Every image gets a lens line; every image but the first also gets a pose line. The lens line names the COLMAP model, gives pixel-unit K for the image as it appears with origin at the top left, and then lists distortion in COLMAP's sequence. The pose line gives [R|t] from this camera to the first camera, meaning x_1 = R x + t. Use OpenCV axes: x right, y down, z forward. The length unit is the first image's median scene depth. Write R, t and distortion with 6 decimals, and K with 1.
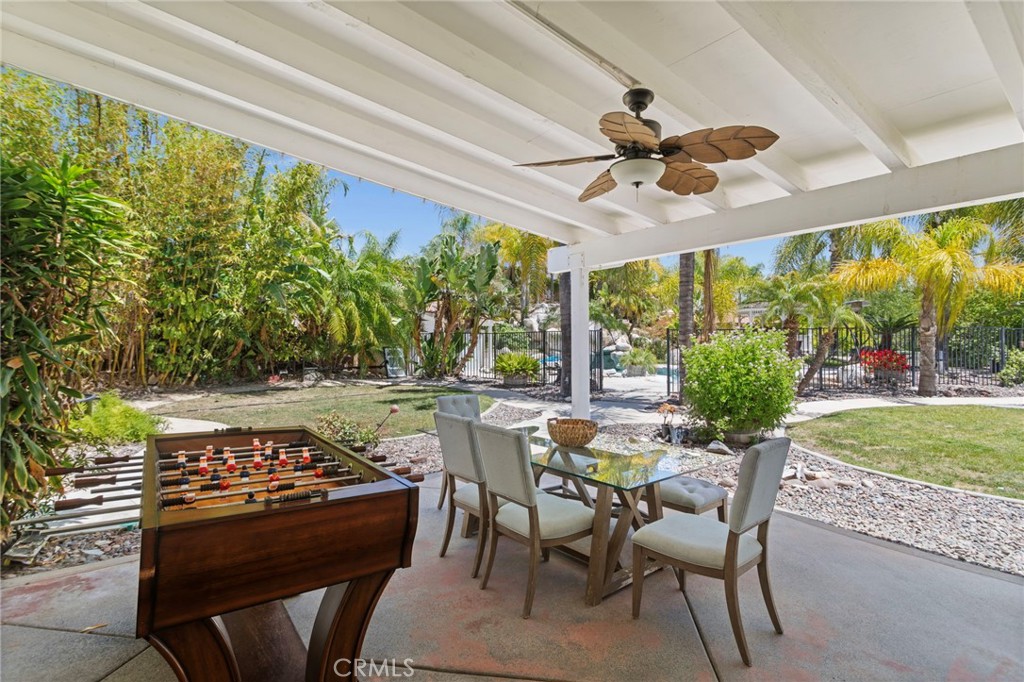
lens RADIAL K [[484.1, 0, 511.7], [0, 484.1, 341.5], [0, 0, 1]] dist [-0.000972, 0.001347]
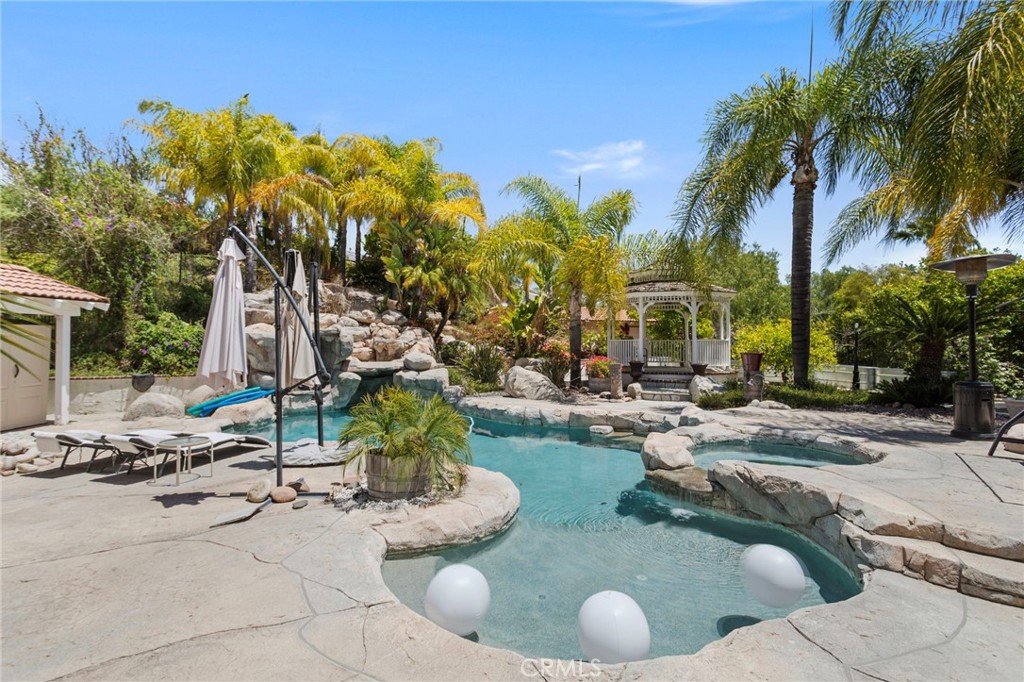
lens RADIAL K [[484.1, 0, 510.6], [0, 484.1, 339.4], [0, 0, 1]] dist [-0.000972, 0.001347]
pose [[0.944176, 0.000070, 0.329442, 0.141206], [0.001641, 0.999987, -0.004915, -0.008890], [-0.329438, 0.005181, 0.944163, 0.447986]]
